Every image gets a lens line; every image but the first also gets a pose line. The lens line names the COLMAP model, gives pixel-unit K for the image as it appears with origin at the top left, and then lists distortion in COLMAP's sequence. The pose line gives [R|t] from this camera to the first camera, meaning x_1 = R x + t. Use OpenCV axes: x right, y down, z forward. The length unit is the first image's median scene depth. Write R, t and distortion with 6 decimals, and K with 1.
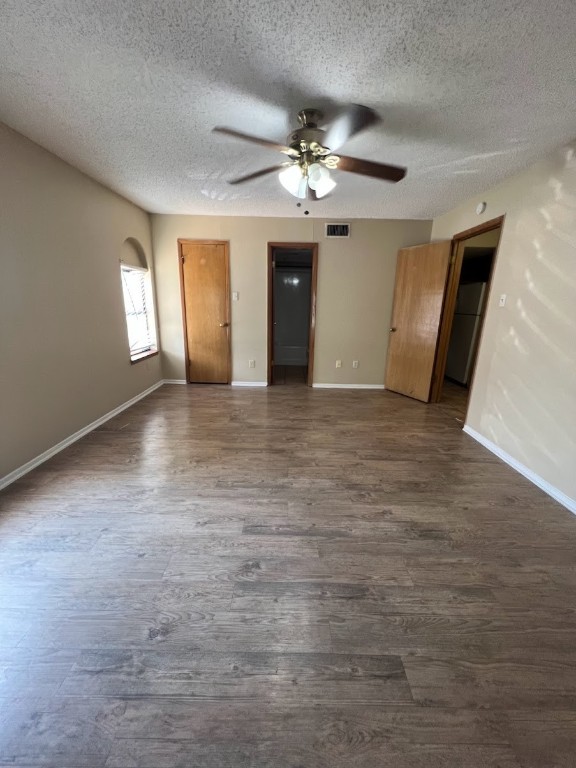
lens RADIAL K [[307.4, 0, 286.4], [0, 307.4, 385.4], [0, 0, 1]] dist [-0.000022, 0.000312]
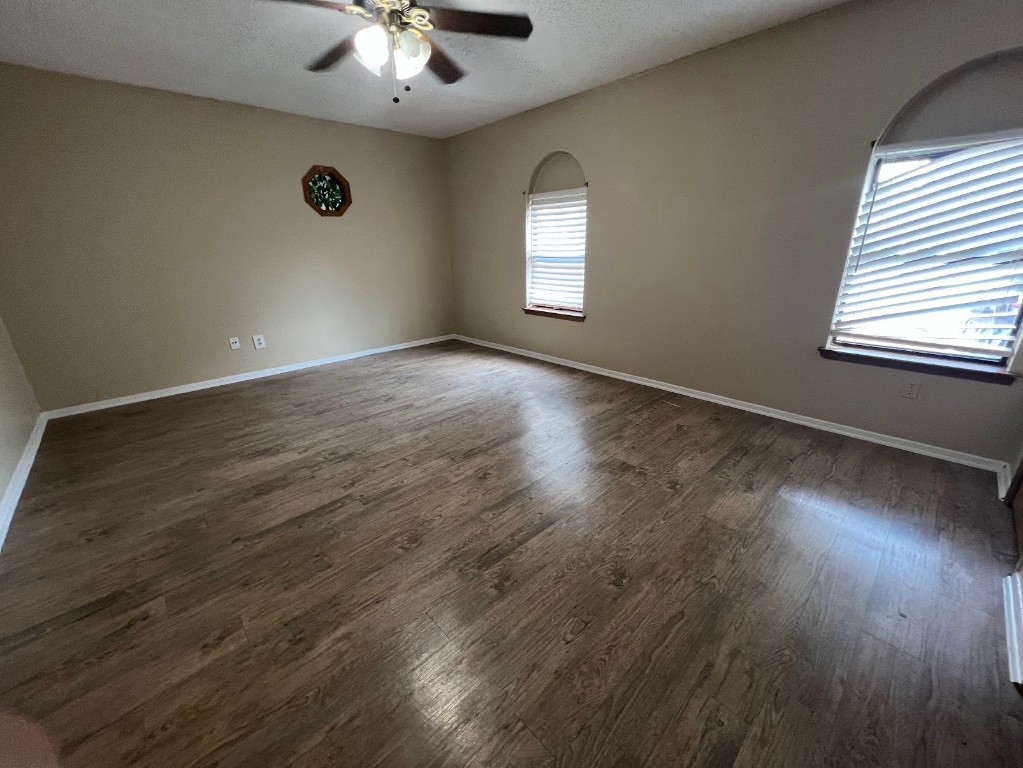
lens RADIAL K [[409.5, 0, 513.1], [0, 409.5, 386.1], [0, 0, 1]] dist [-0.000022, 0.000312]
pose [[-0.721026, 0.218040, -0.657708, 0.570500], [-0.180105, 0.857600, 0.481752, -0.448411], [0.669091, 0.465812, -0.579082, 1.827363]]
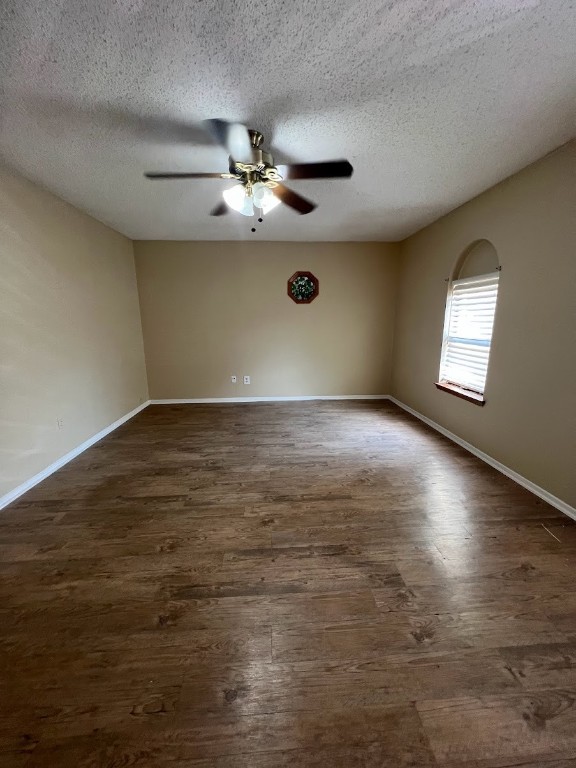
lens RADIAL K [[307.4, 0, 286.7], [0, 307.4, 386.4], [0, 0, 1]] dist [-0.000022, 0.000312]
pose [[-0.997423, -0.002070, -0.071721, 0.026107], [-0.034895, 0.887401, 0.459675, -0.514470], [0.062693, 0.460993, -0.885186, 1.905111]]
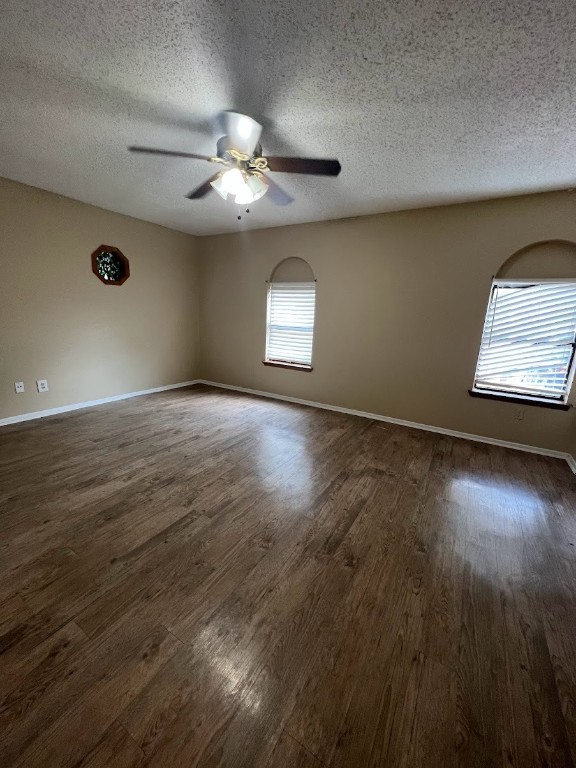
lens RADIAL K [[307.4, 0, 286.7], [0, 307.4, 386.3], [0, 0, 1]] dist [-0.000022, 0.000312]
pose [[-0.513562, 0.151203, -0.844625, 0.820544], [-0.278740, 0.901567, 0.330880, -0.395796], [0.811516, 0.405358, -0.420864, 1.589613]]
